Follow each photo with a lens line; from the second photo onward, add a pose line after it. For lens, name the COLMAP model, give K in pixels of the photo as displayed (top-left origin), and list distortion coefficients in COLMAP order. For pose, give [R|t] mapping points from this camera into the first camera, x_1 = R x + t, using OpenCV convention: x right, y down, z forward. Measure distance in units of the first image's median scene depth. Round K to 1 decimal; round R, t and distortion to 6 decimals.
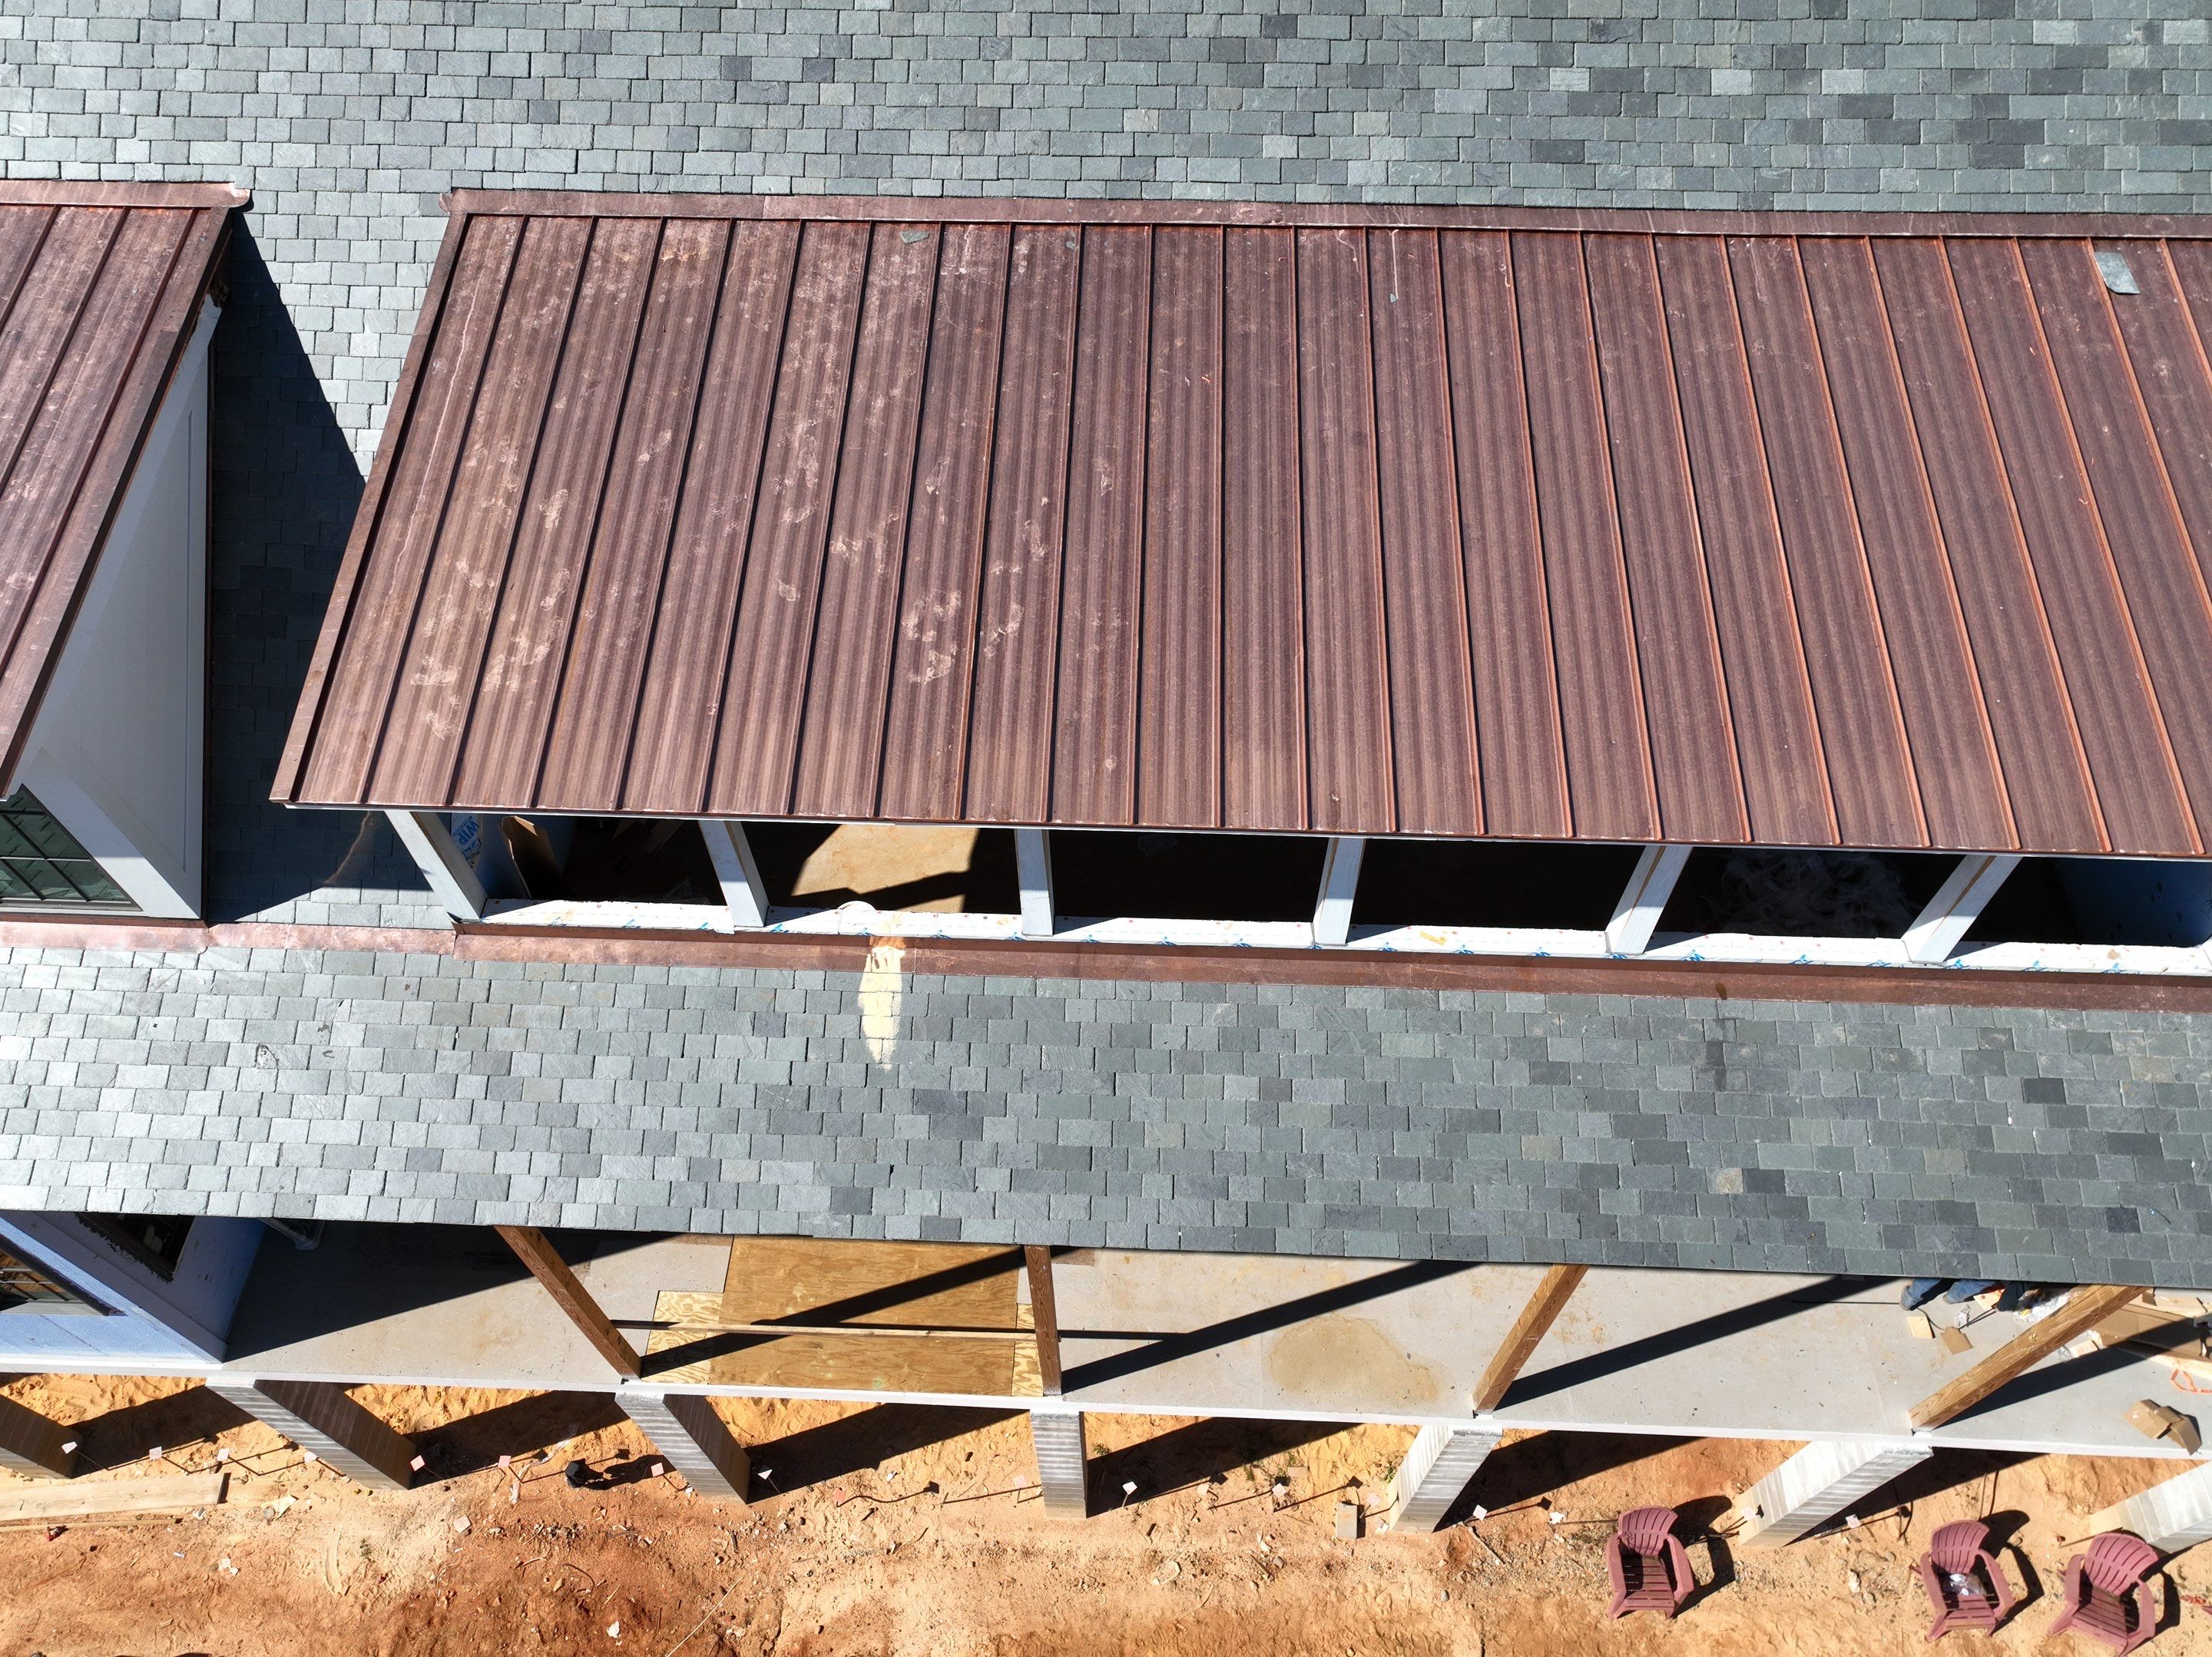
lens RADIAL K [[1561.3, 0, 1104.3], [0, 1561.3, 822.0], [0, 0, 1]] dist [-0.001232, 0.017698]
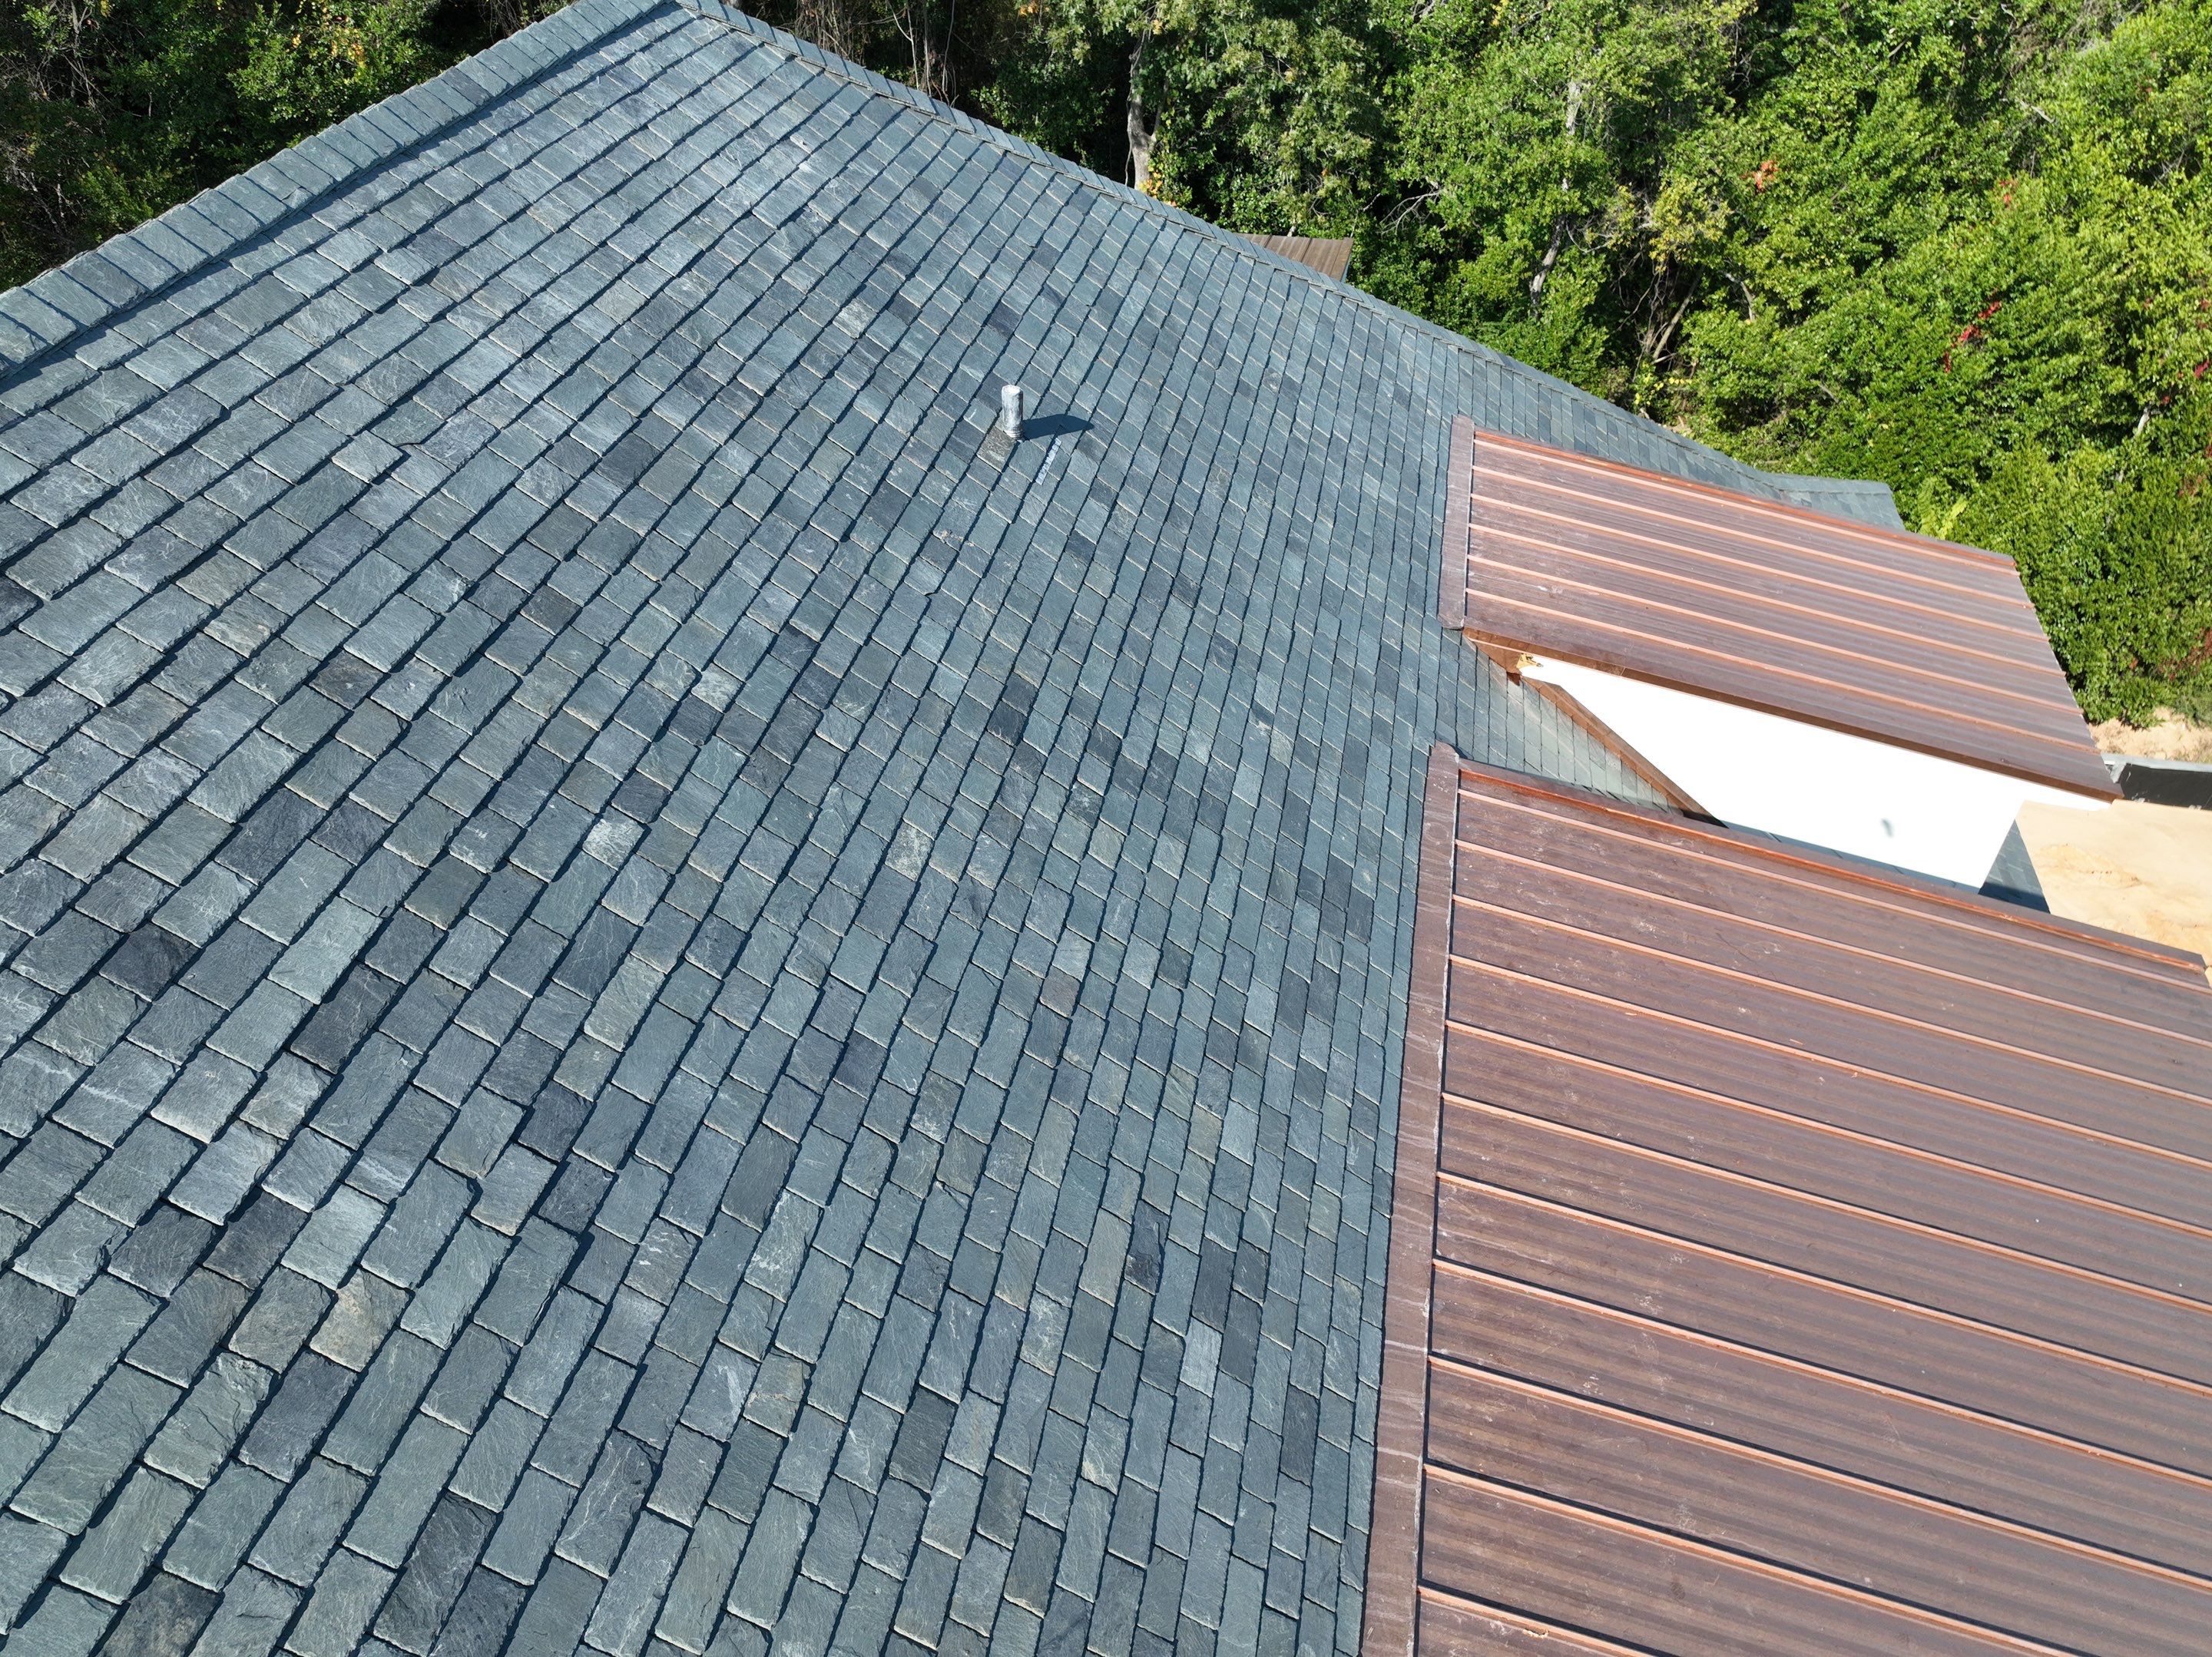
lens RADIAL K [[1561.3, 0, 1103.7], [0, 1561.3, 818.9], [0, 0, 1]] dist [-0.001232, 0.017698]
pose [[0.164570, -0.620355, 0.766861, -0.006934], [0.789368, 0.549019, 0.274730, -0.547989], [-0.591452, 0.560123, 0.580041, 0.434930]]
